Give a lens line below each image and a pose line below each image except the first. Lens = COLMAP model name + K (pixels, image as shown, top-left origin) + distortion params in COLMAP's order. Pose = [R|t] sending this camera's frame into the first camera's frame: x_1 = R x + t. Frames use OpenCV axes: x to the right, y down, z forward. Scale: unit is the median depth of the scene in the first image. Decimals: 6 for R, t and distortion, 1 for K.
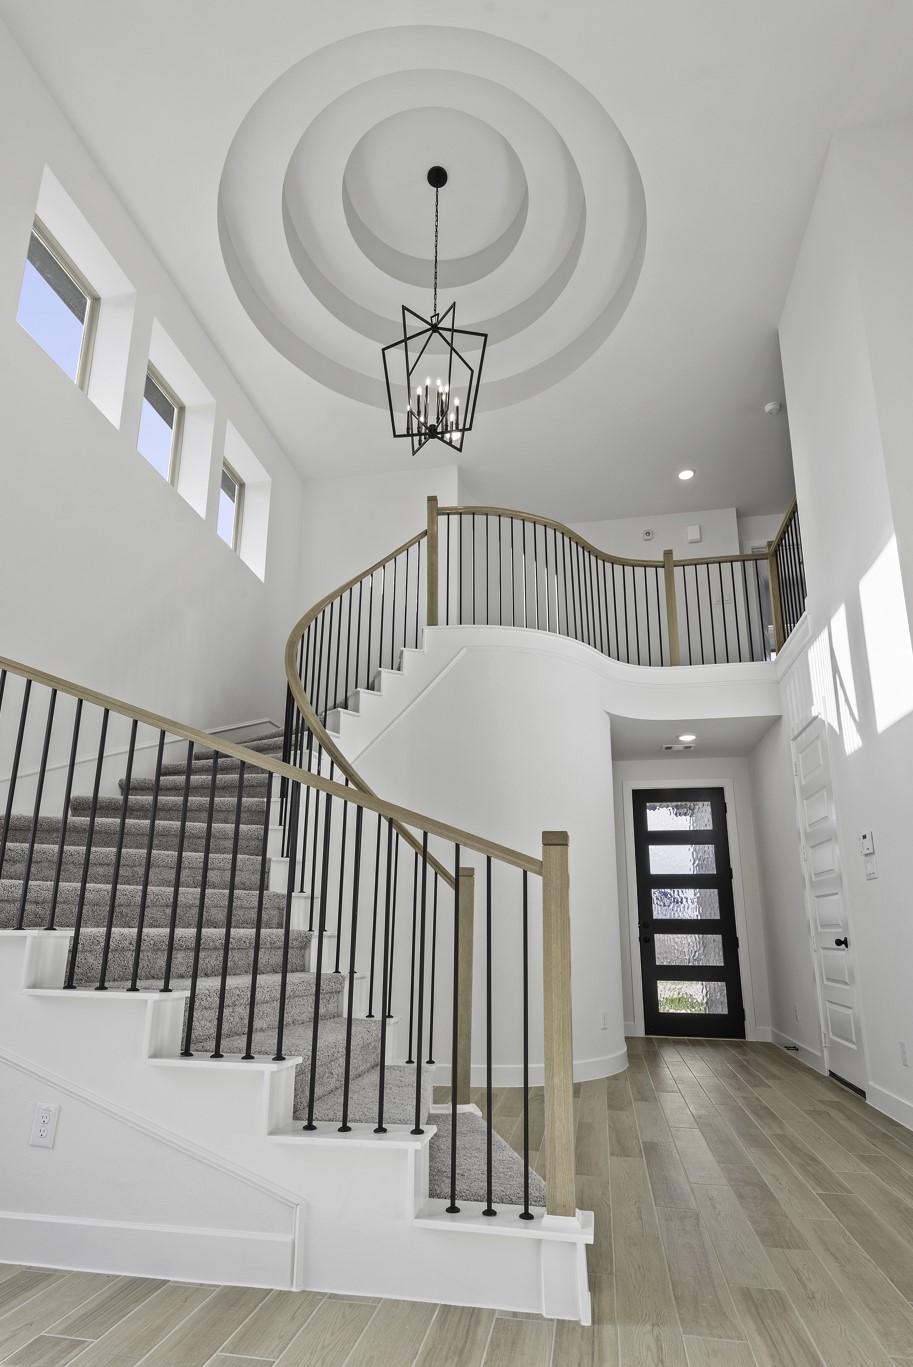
lens RADIAL K [[726.0, 0, 461.1], [0, 726.0, 756.9], [0, 0, 1]] dist [0.019479, -0.000351]
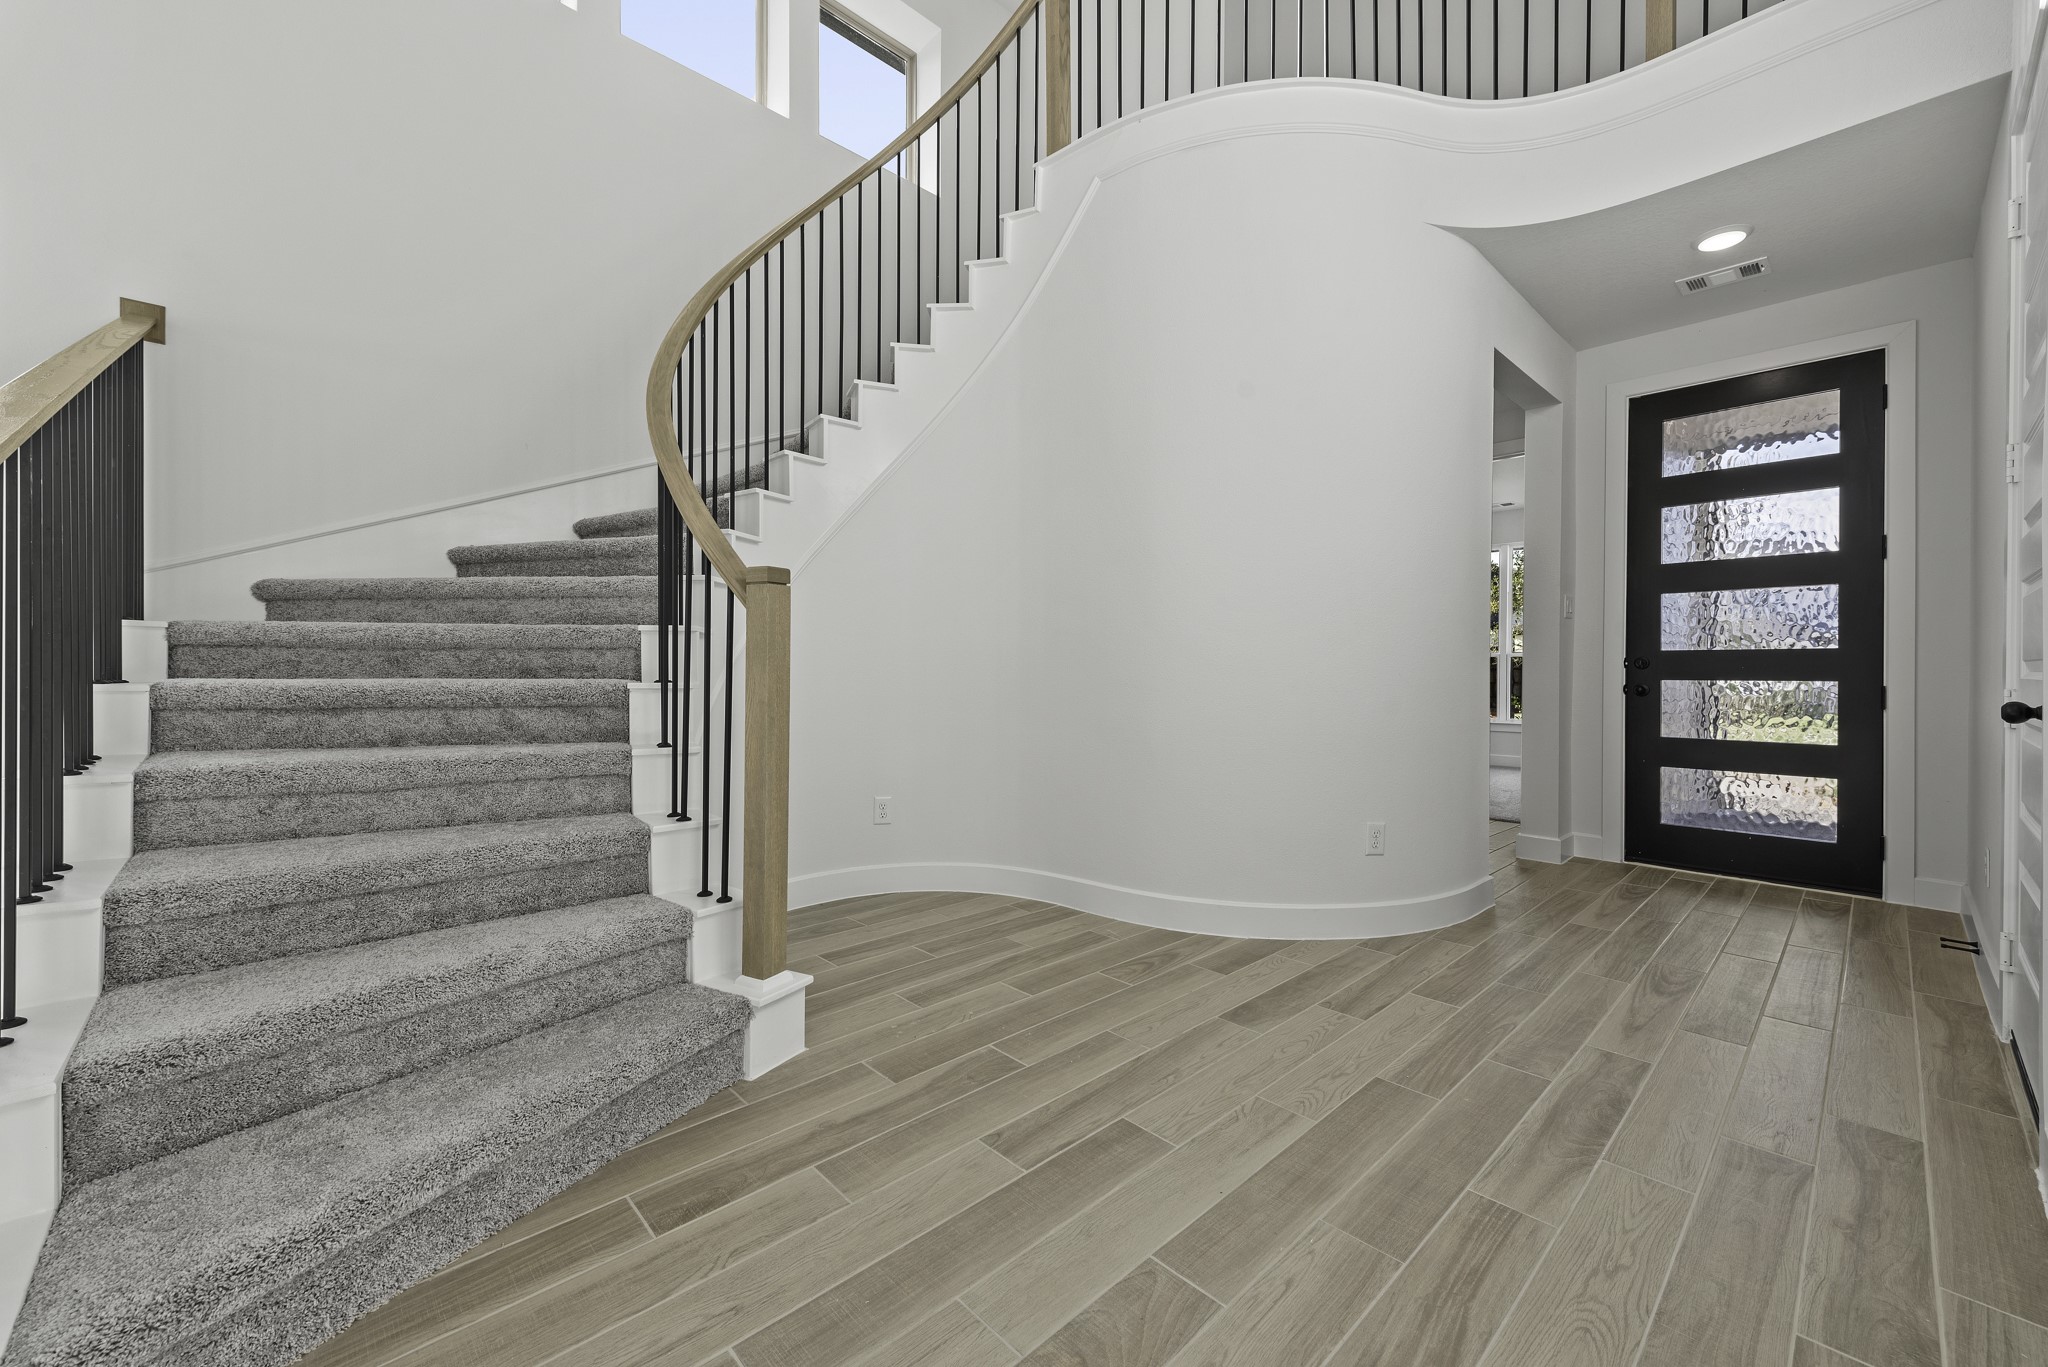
lens RADIAL K [[799.5, 0, 1012.9], [0, 799.5, 679.7], [0, 0, 1]] dist [-0.001051, -0.000873]
pose [[0.801924, 0.002369, -0.597421, 0.248491], [0.143410, 0.969990, 0.196348, 0.070315], [0.579958, -0.243132, 0.777519, 0.313665]]
